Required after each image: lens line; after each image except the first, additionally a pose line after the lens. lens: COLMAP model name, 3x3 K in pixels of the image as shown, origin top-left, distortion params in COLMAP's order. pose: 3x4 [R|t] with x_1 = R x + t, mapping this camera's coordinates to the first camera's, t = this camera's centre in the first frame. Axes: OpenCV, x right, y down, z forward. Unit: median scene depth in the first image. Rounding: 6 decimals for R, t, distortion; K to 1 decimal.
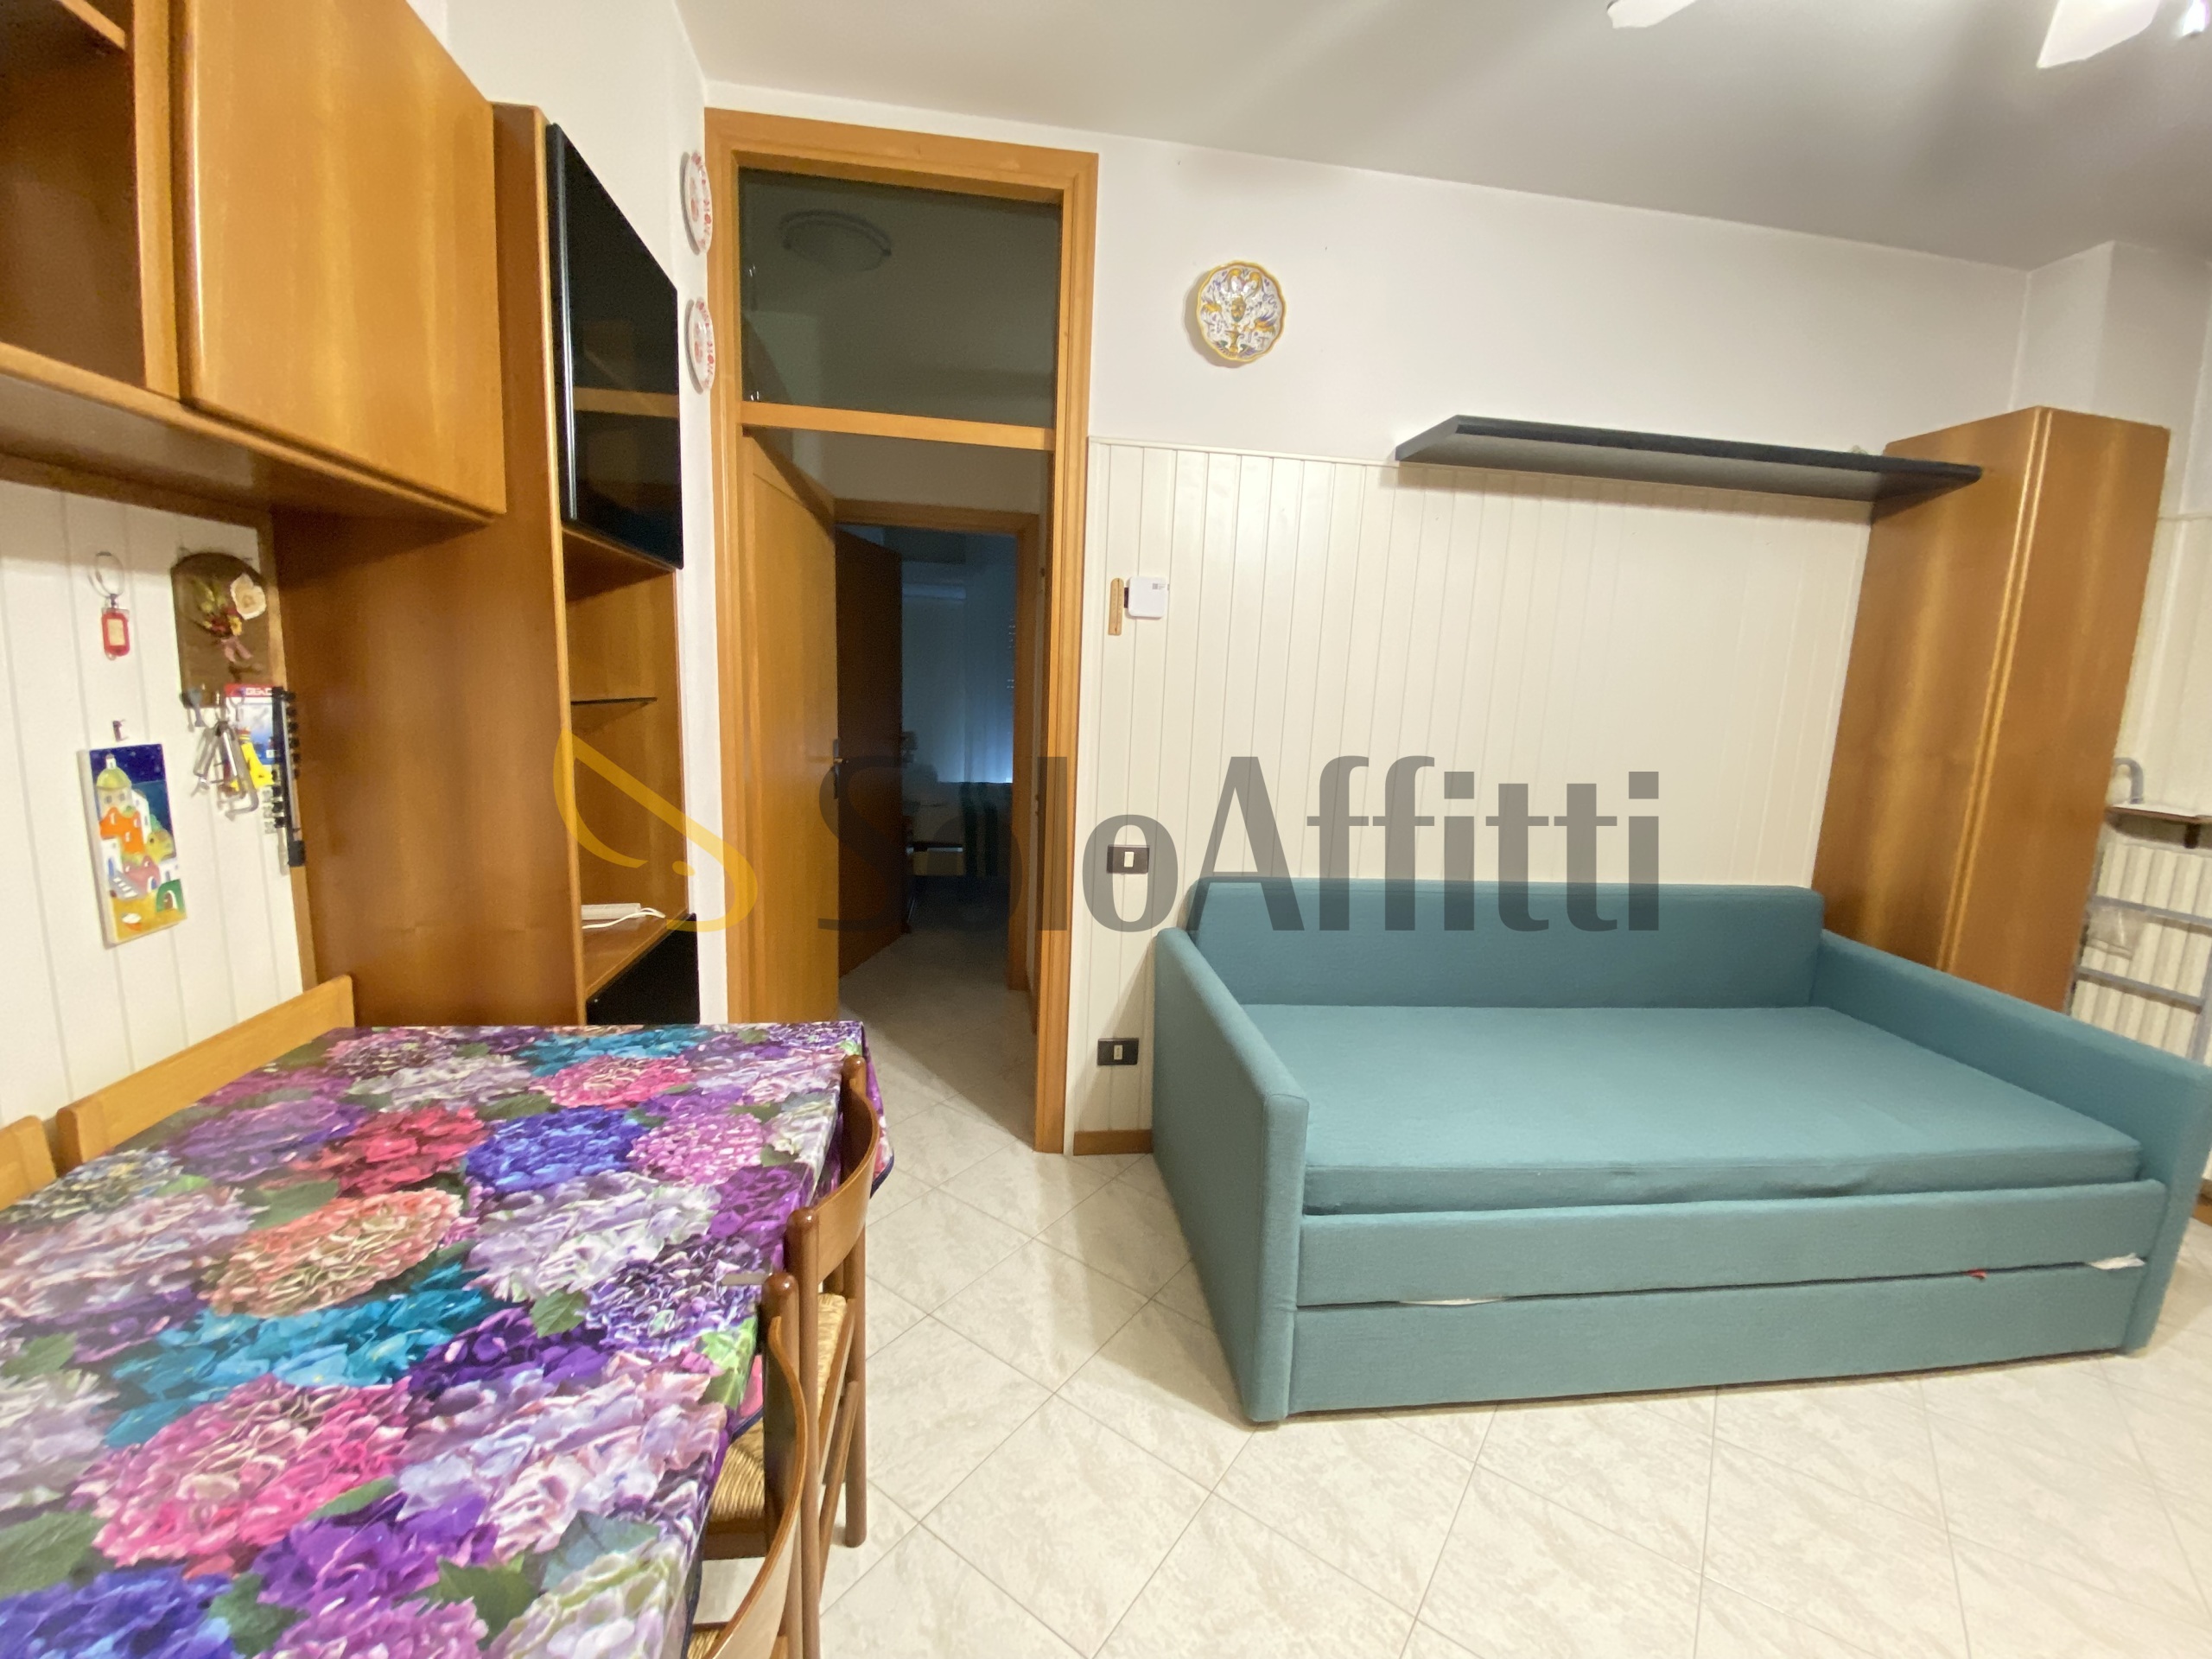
lens RADIAL K [[899.0, 0, 1102.7], [0, 899.0, 828.1], [0, 0, 1]] dist [0.002563, -0.014860]
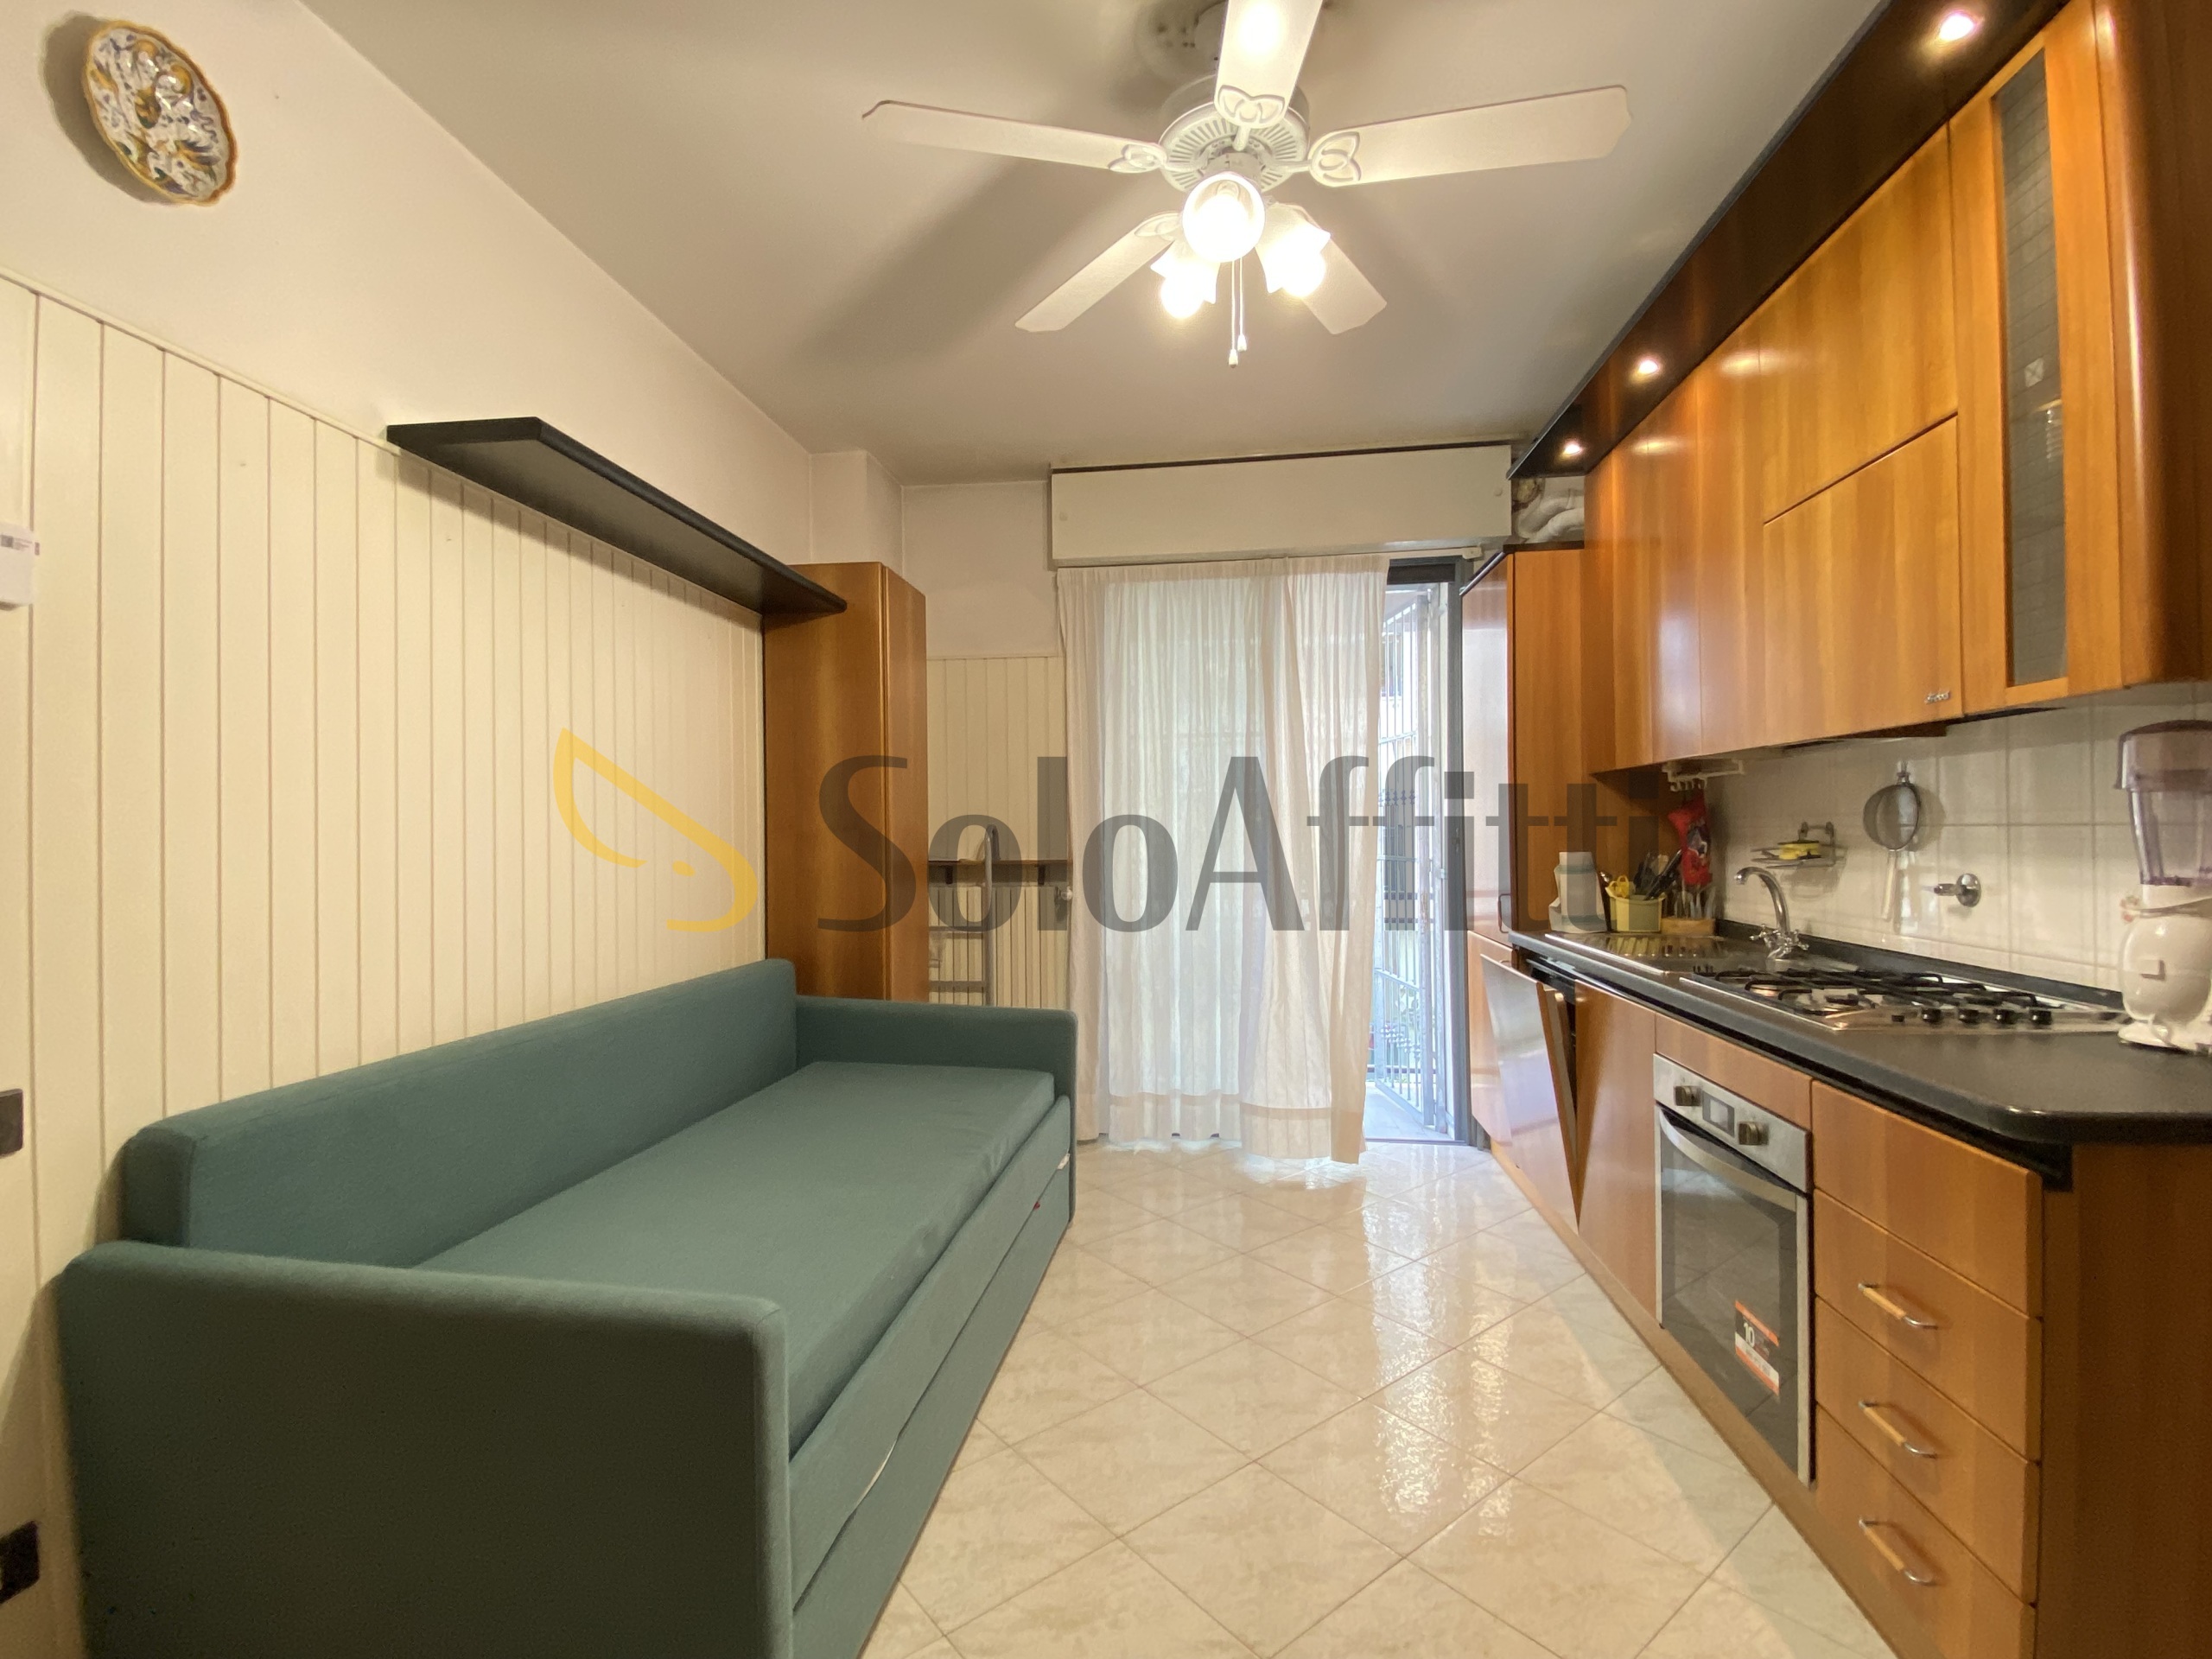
lens RADIAL K [[998.2, 0, 1106.8], [0, 998.2, 819.2], [0, 0, 1]] dist [0.009980, -0.018884]
pose [[0.255454, -0.029620, 0.966367, -0.420229], [0.166728, 0.985906, -0.013855, -0.022282], [-0.952337, 0.164660, 0.256792, 0.450420]]
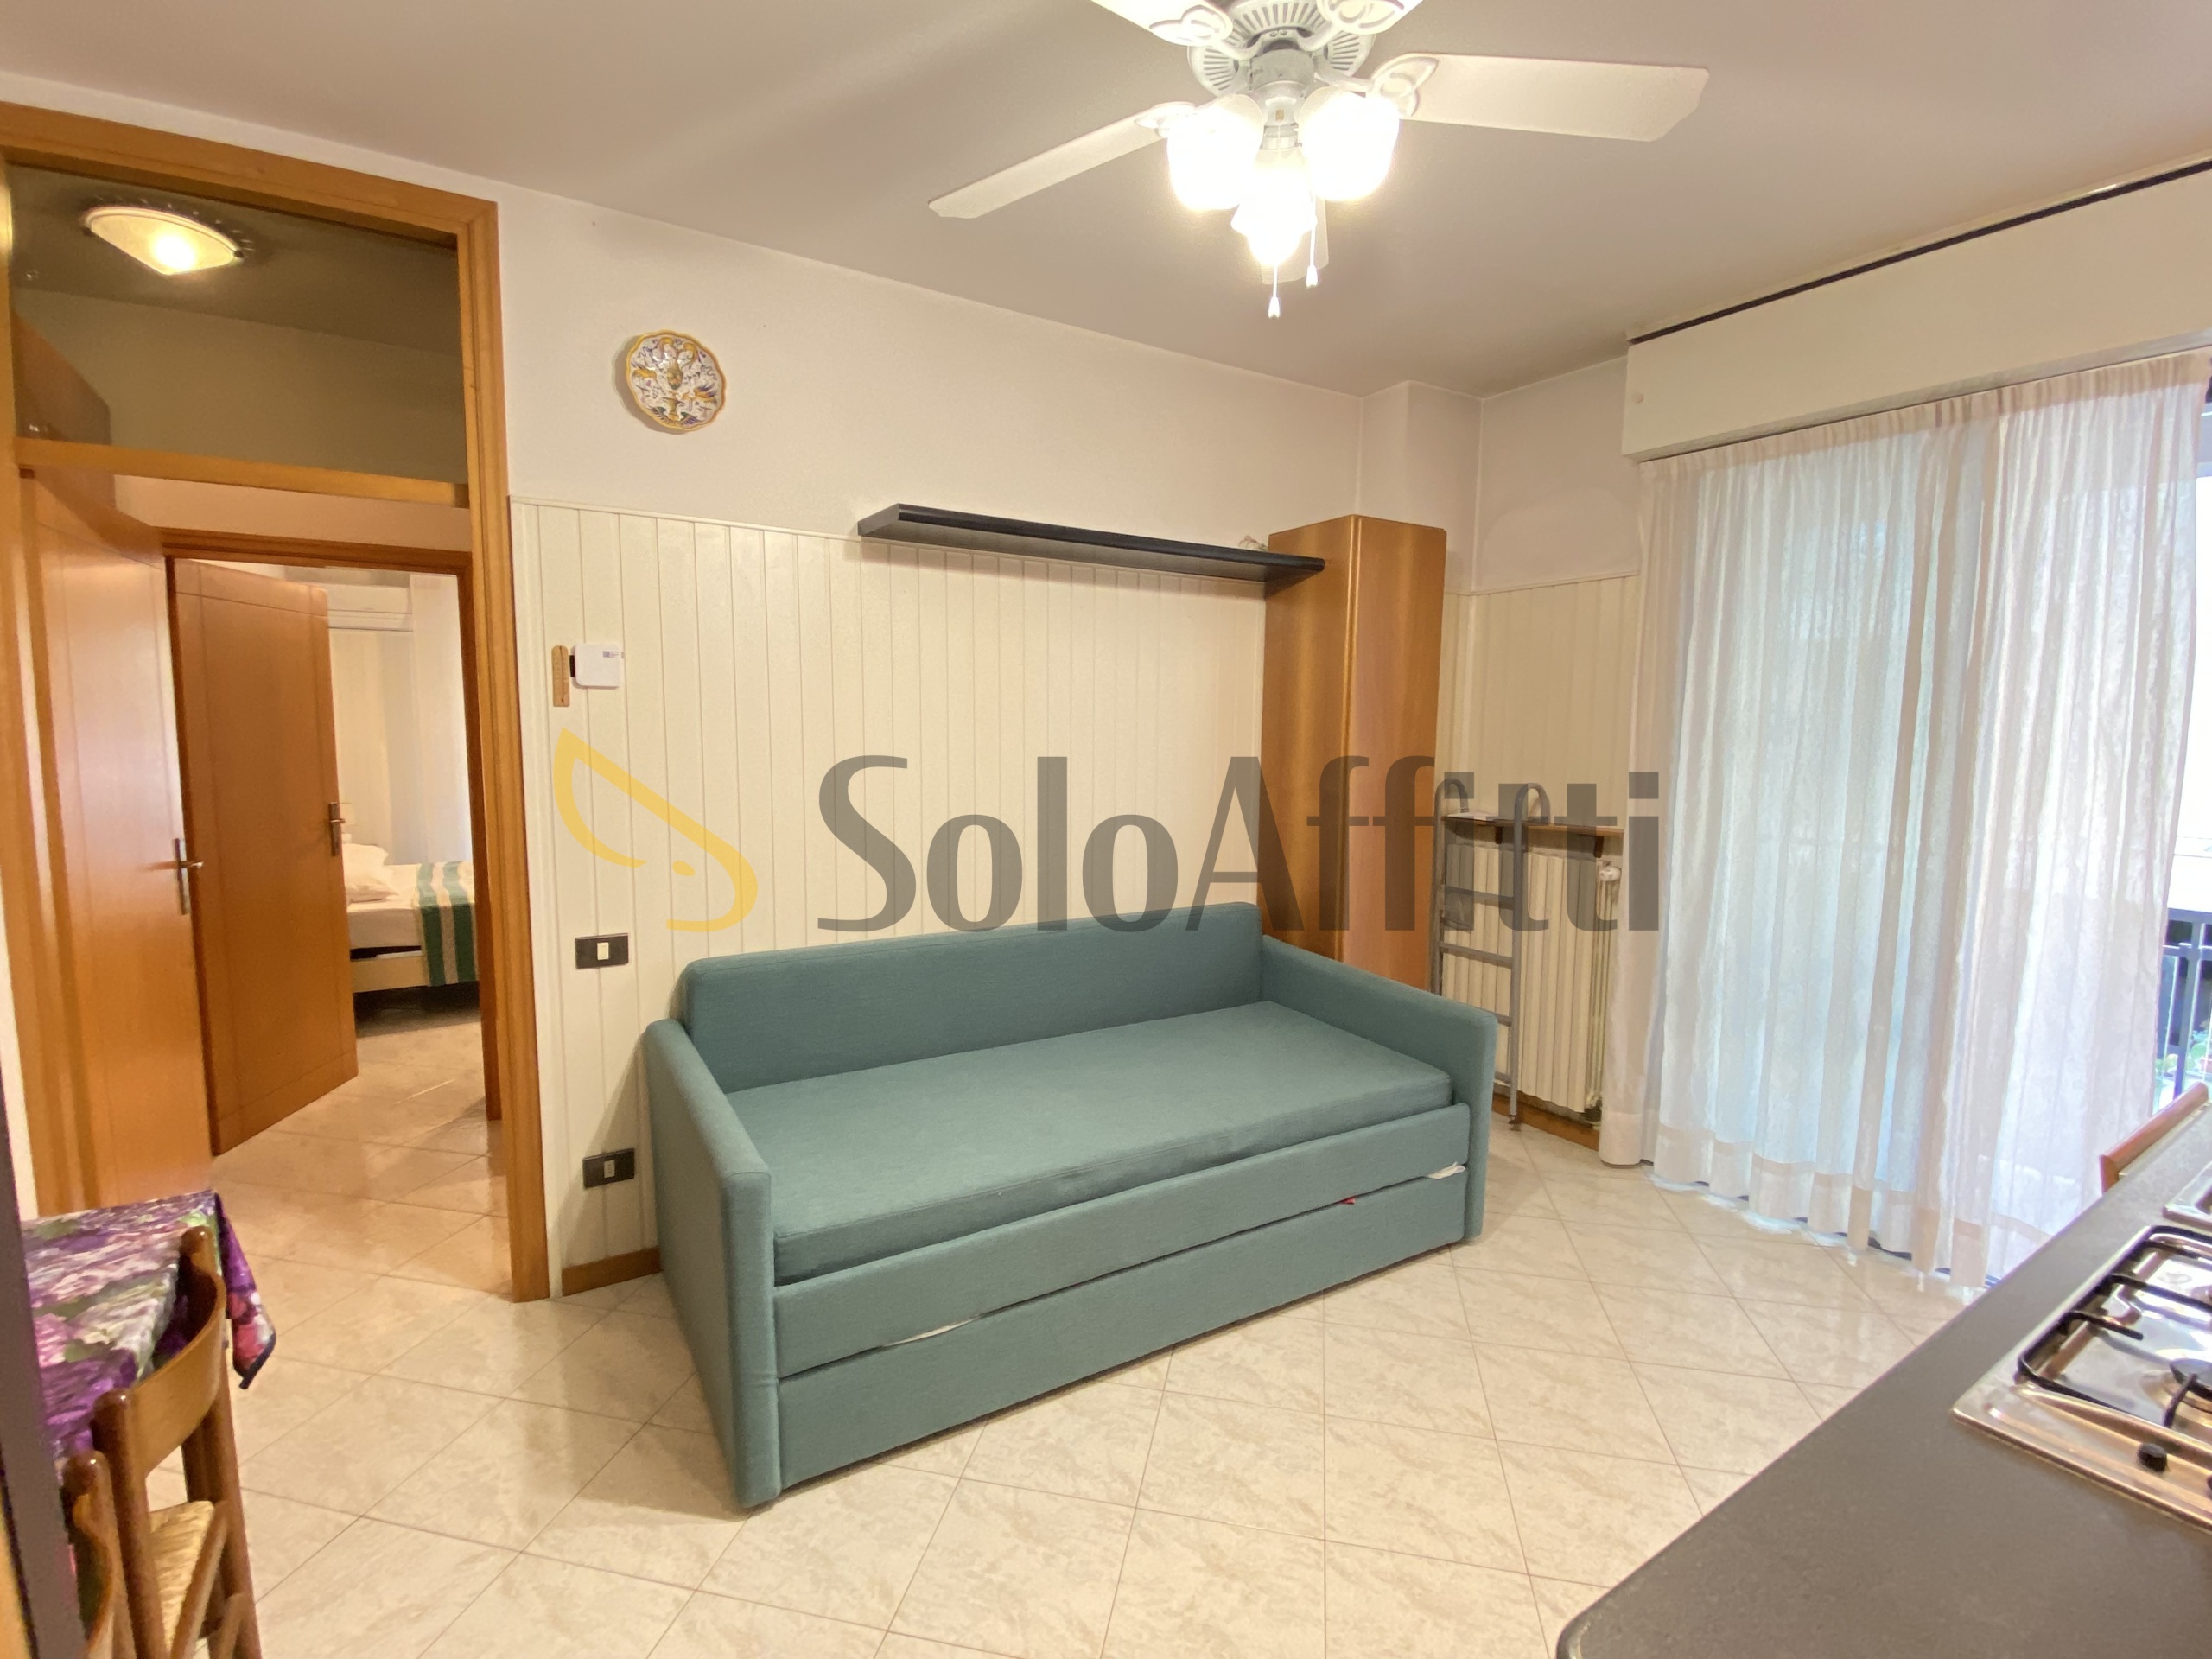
lens RADIAL K [[1006.8, 0, 1100.1], [0, 1006.8, 823.4], [0, 0, 1]] dist [0.005507, -0.015972]
pose [[0.909062, -0.071052, 0.410558, 0.118908], [0.090366, 0.995520, -0.027803, -0.027995], [-0.406744, 0.062375, 0.911410, -0.216841]]
